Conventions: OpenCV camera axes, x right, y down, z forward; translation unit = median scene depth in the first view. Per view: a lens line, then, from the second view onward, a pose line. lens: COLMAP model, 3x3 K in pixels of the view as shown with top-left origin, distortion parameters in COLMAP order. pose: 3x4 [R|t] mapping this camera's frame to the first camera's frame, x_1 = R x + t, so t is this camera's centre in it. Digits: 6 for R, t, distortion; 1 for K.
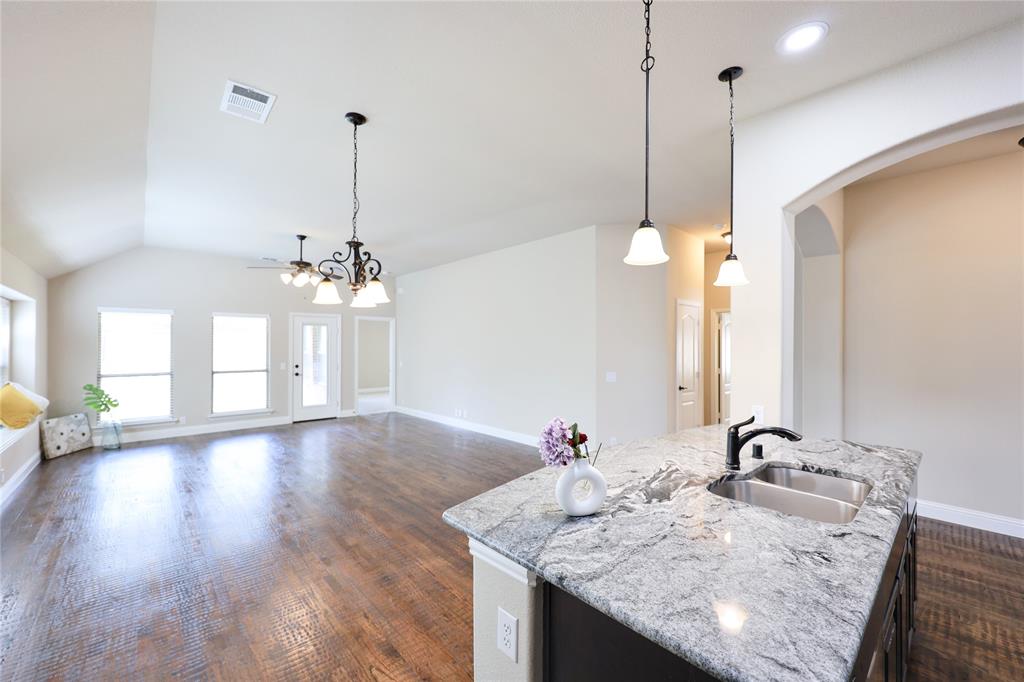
lens RADIAL K [[427.2, 0, 507.6], [0, 427.2, 340.4], [0, 0, 1]] dist [0.010344, -0.000407]
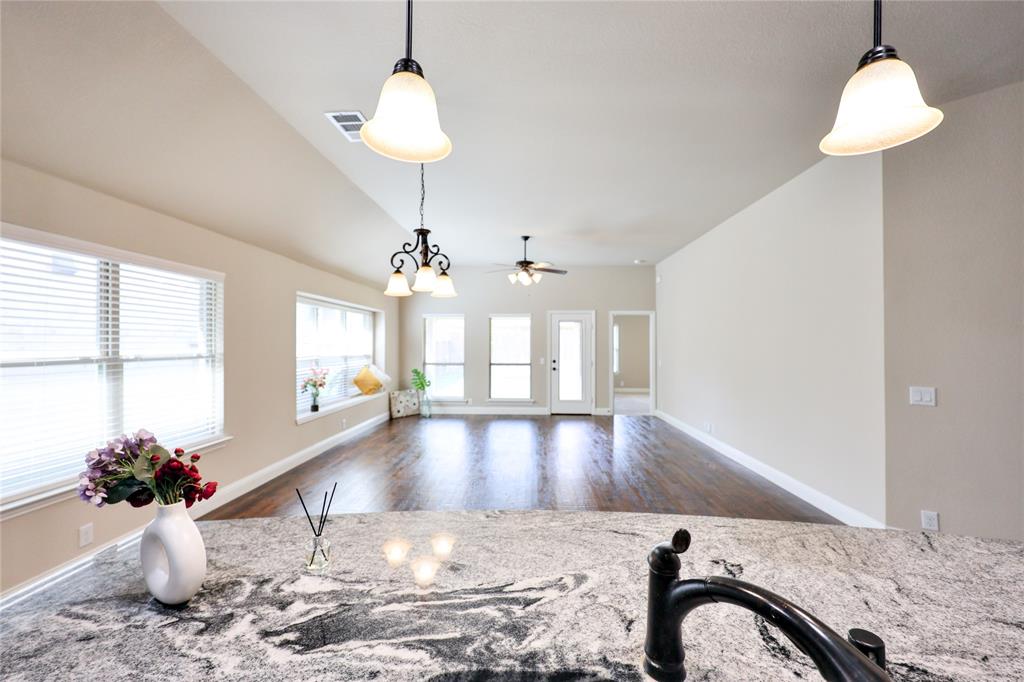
lens RADIAL K [[427.2, 0, 517.1], [0, 427.2, 339.0], [0, 0, 1]] dist [0.010344, -0.000407]
pose [[0.690501, -0.011322, -0.723243, 0.293276], [0.009232, 0.999934, -0.006840, 0.016034], [0.723273, -0.001954, 0.690560, 0.287930]]
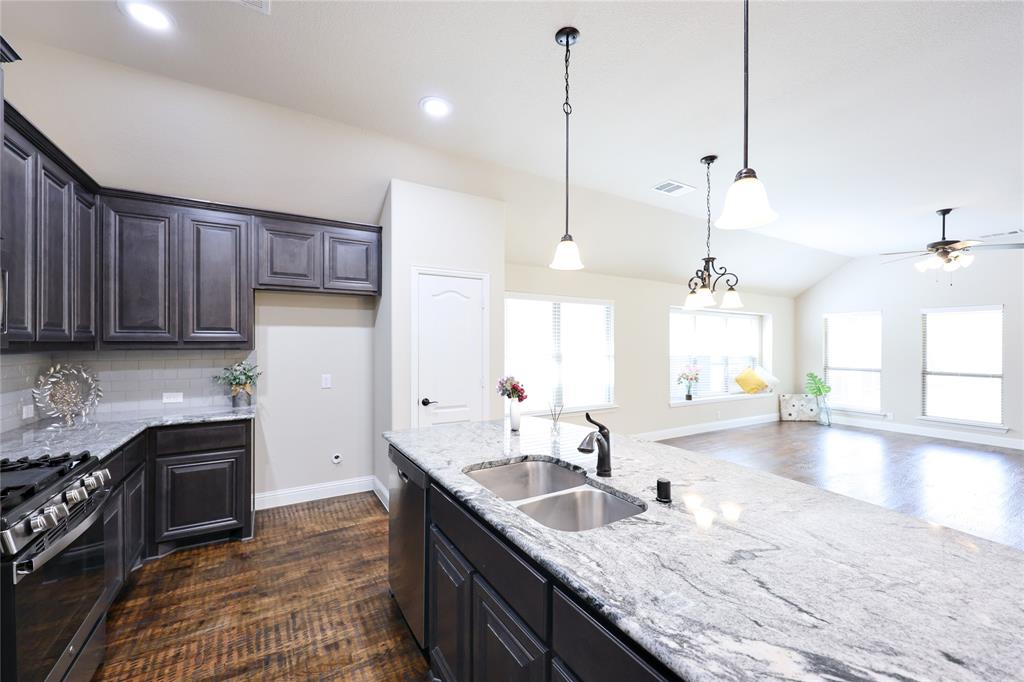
lens RADIAL K [[427.2, 0, 501.5], [0, 427.2, 344.5], [0, 0, 1]] dist [0.010344, -0.000407]
pose [[-0.254224, -0.003551, -0.967139, 0.597580], [0.004309, 0.999979, -0.004804, 0.016206], [0.967136, -0.005389, -0.254204, 0.431846]]
